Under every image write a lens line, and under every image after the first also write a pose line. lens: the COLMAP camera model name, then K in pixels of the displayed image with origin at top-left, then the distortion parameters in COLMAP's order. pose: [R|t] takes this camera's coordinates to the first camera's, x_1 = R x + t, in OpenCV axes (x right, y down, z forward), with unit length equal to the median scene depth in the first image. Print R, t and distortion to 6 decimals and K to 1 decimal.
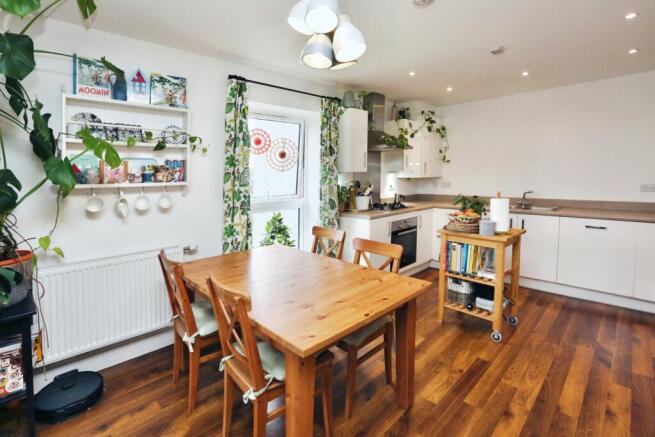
lens RADIAL K [[329.8, 0, 320.8], [0, 329.8, 217.4], [0, 0, 1]] dist [-0.032492, 0.023098]
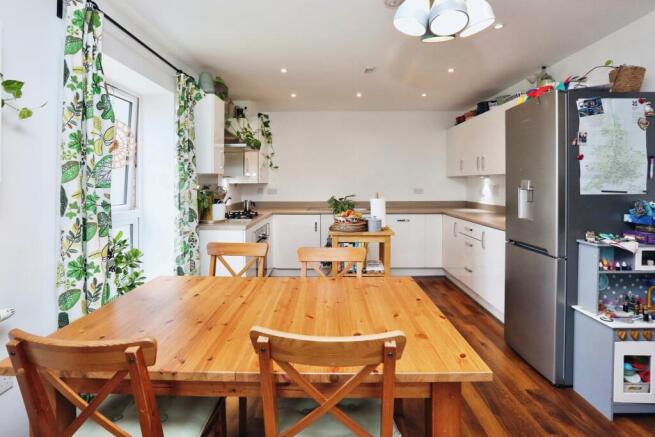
lens RADIAL K [[329.8, 0, 320.8], [0, 329.8, 217.4], [0, 0, 1]] dist [-0.032492, 0.023098]
pose [[0.696697, -0.057970, 0.715020, -0.312907], [0.086674, 0.996230, -0.003683, -0.004653], [-0.712111, 0.064540, 0.699094, 0.263413]]
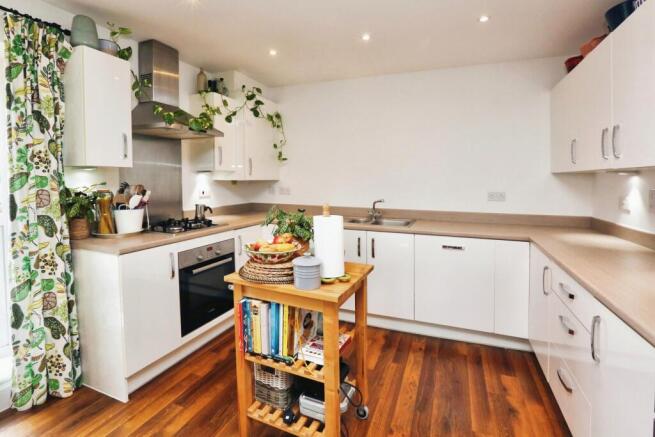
lens RADIAL K [[315.2, 0, 344.0], [0, 315.2, 200.2], [0, 0, 1]] dist [-0.059507, 0.020540]
pose [[0.904230, -0.002445, 0.427039, 0.259886], [0.032261, 0.997517, -0.062600, -0.037389], [-0.425826, 0.070381, 0.902064, 0.386494]]
